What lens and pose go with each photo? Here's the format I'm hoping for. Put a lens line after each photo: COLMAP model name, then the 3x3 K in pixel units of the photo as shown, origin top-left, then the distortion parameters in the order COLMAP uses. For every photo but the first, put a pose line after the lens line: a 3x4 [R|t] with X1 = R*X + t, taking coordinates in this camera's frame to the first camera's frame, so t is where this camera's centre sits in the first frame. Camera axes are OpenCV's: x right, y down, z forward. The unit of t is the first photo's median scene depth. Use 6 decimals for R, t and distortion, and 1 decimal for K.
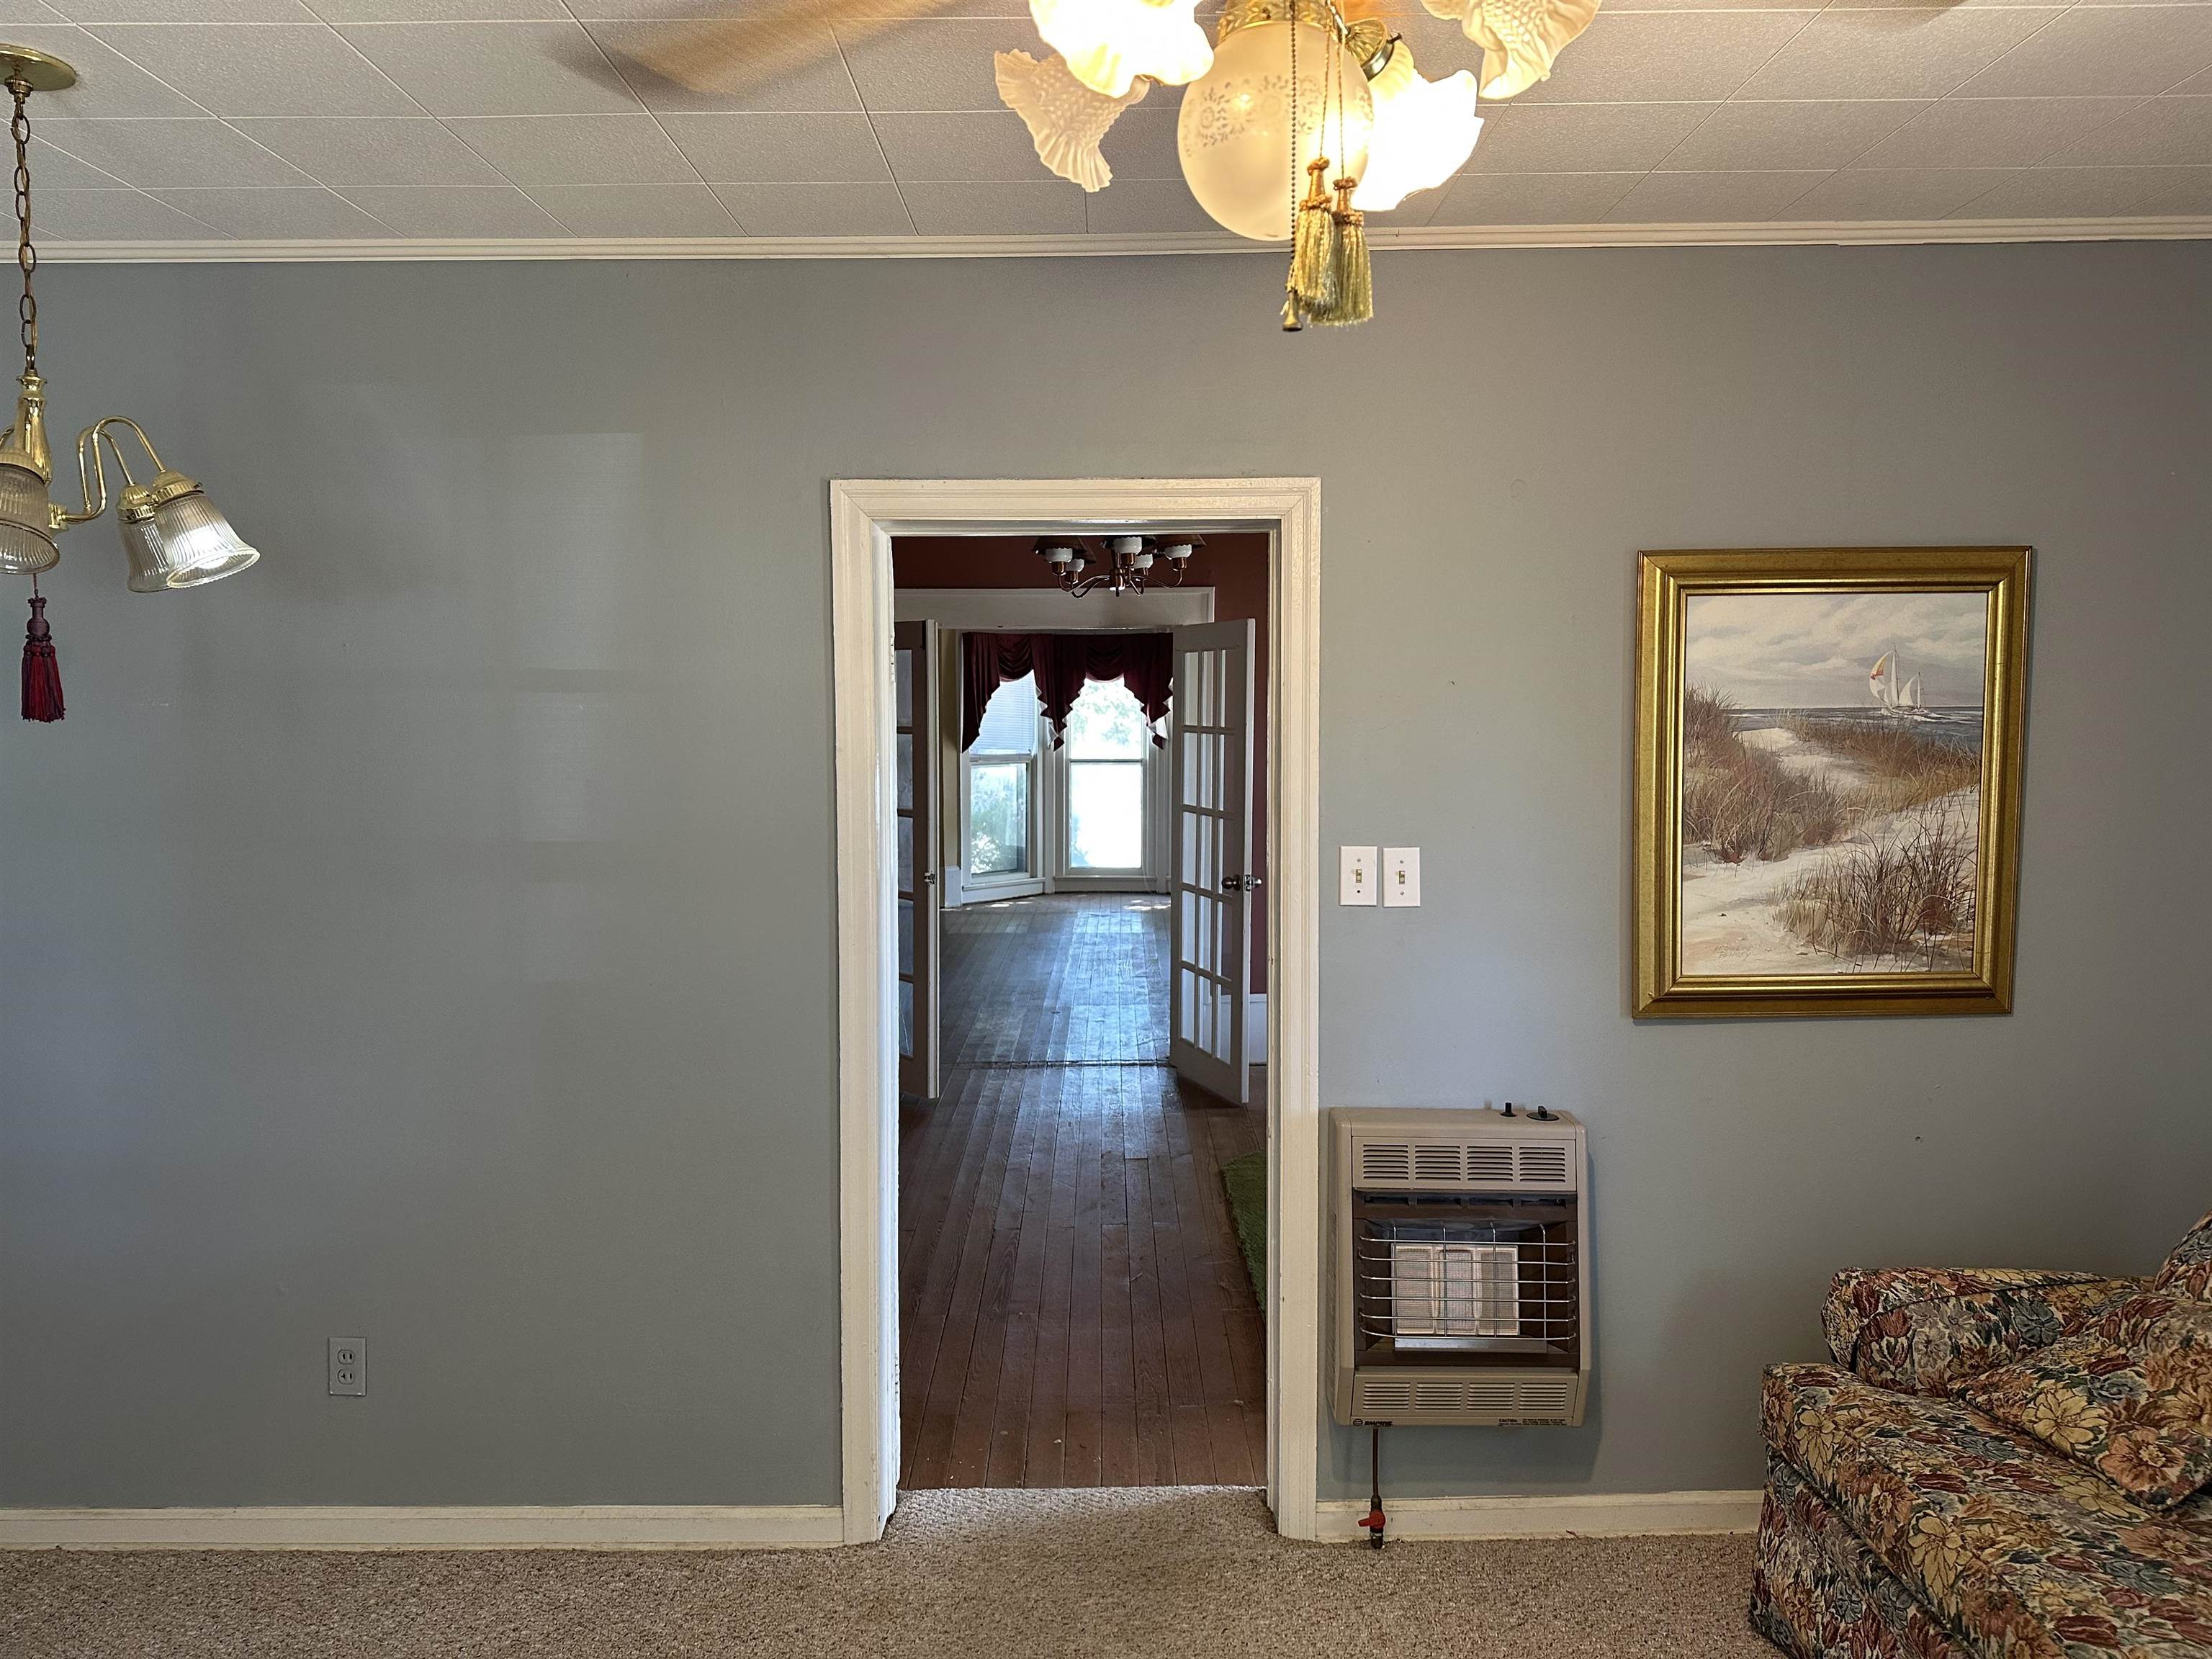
lens RADIAL K [[1576.3, 0, 1116.3], [0, 1576.3, 841.3], [0, 0, 1]] dist [0.069779, -0.069038]
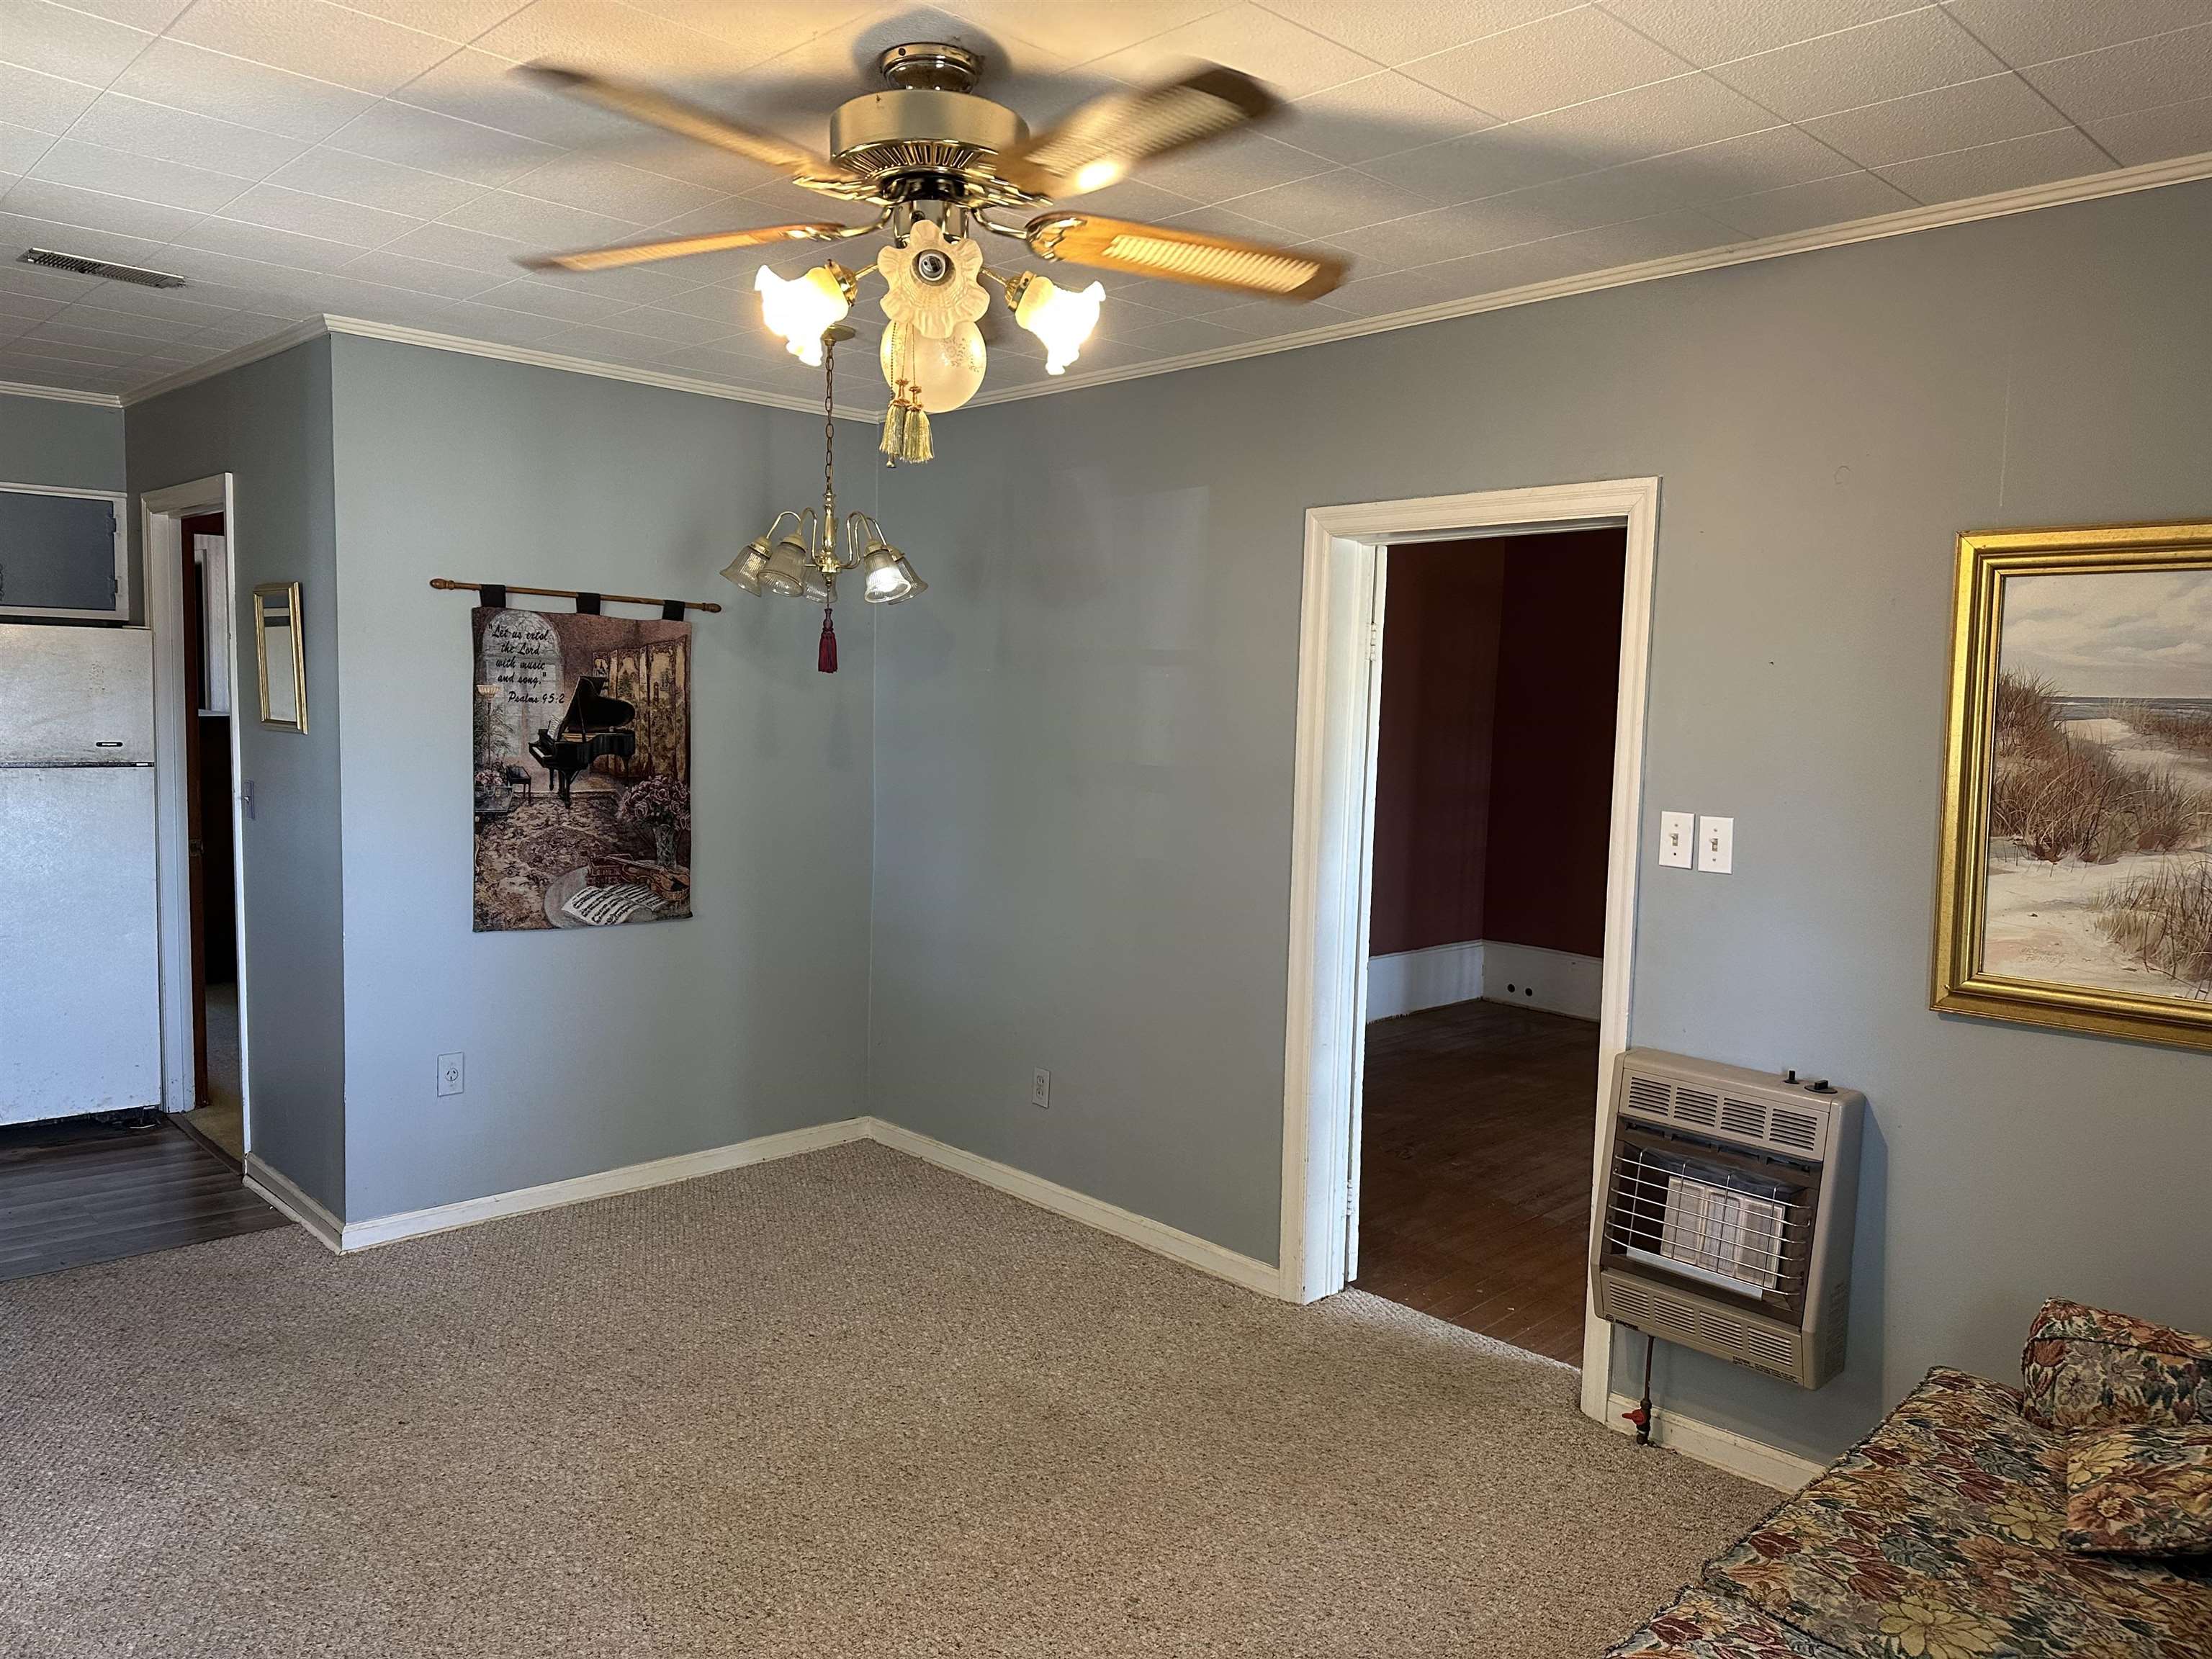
lens RADIAL K [[1576.3, 0, 1092.9], [0, 1576.3, 849.7], [0, 0, 1]] dist [0.069779, -0.069038]
pose [[0.689393, 0.098077, -0.717718, 0.676069], [-0.087502, 0.994812, 0.051894, 0.007203], [0.719084, 0.027026, 0.694398, -0.058819]]
